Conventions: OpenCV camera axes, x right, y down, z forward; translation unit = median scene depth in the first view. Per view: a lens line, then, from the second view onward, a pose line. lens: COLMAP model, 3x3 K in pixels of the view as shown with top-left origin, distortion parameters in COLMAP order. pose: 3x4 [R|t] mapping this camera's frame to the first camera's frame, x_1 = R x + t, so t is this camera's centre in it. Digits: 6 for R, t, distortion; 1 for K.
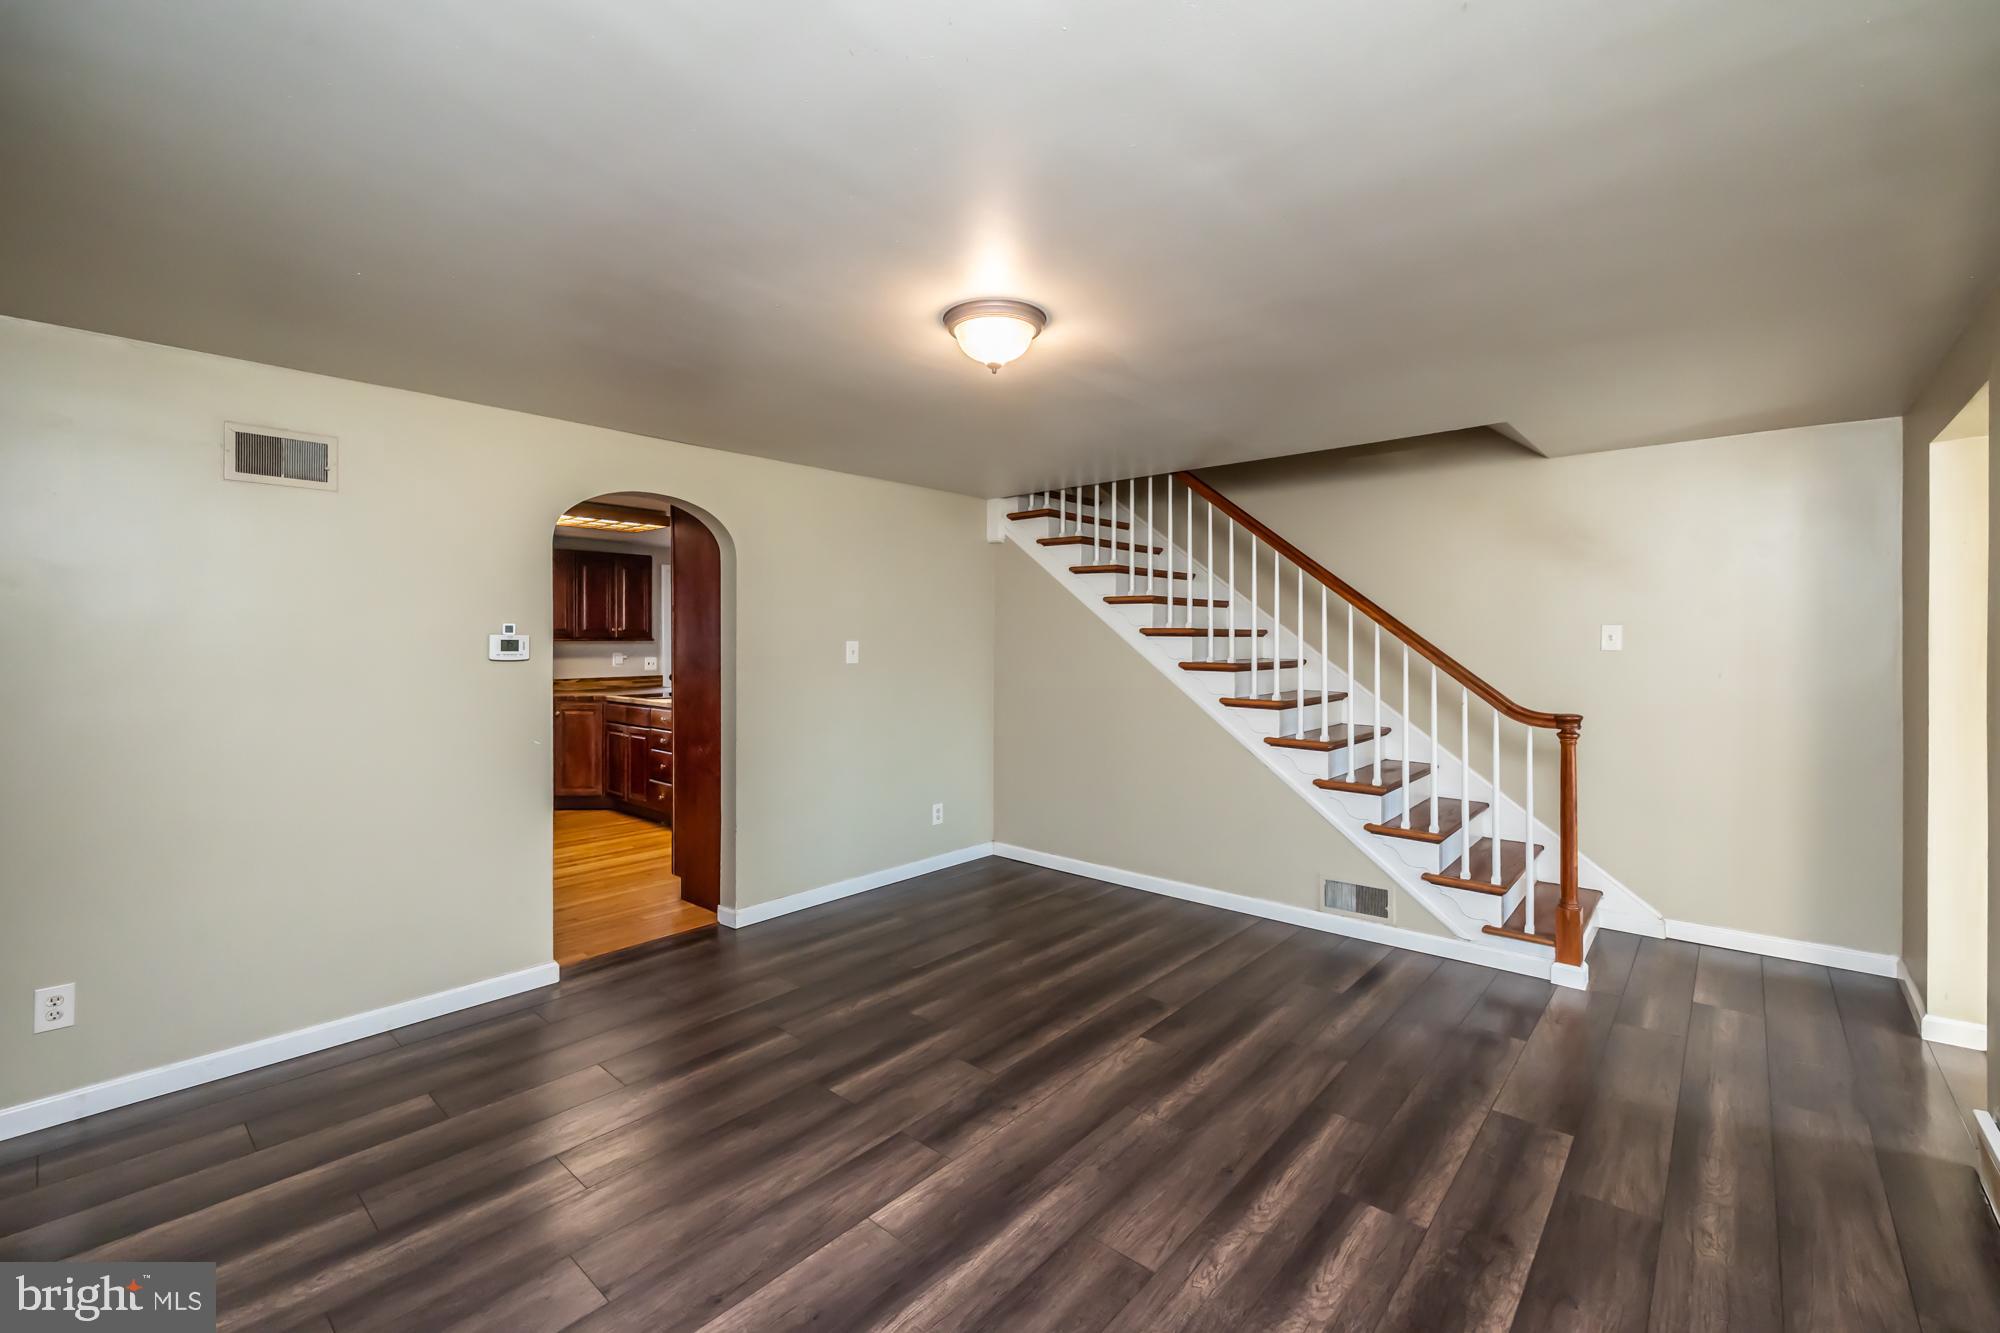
lens RADIAL K [[842.9, 0, 997.9], [0, 842.9, 640.4], [0, 0, 1]] dist [-0.000631, 0.000259]
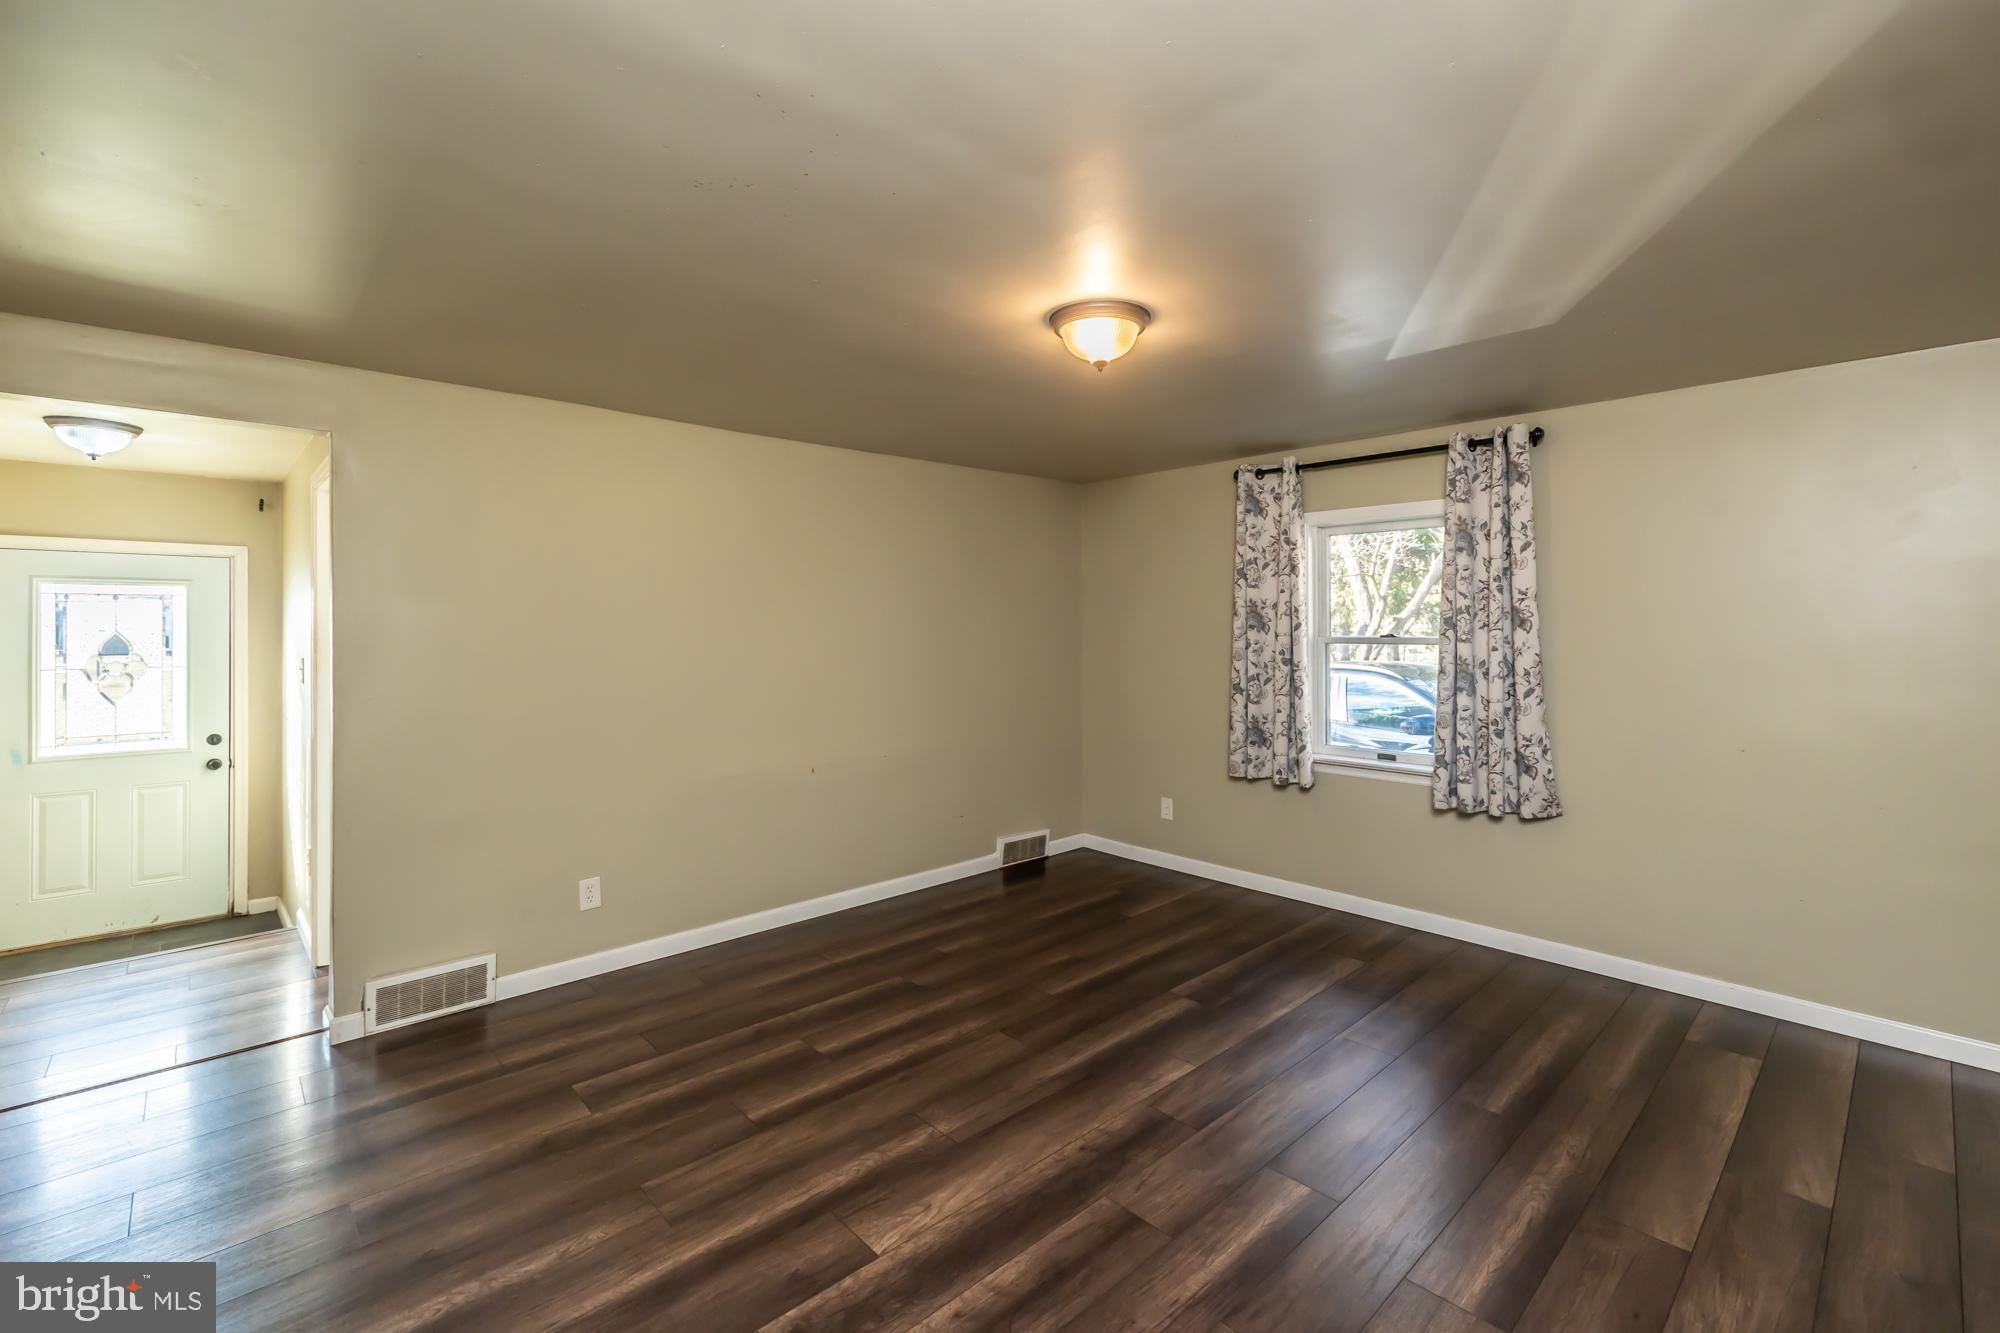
lens RADIAL K [[847.1, 0, 995.9], [0, 847.1, 629.6], [0, 0, 1]] dist [-0.001154, 0.000190]
pose [[-0.993965, 0.003042, 0.109652, 0.010735], [0.002784, 0.999993, -0.002508, -0.001281], [-0.109659, -0.002187, -0.993967, 2.013701]]
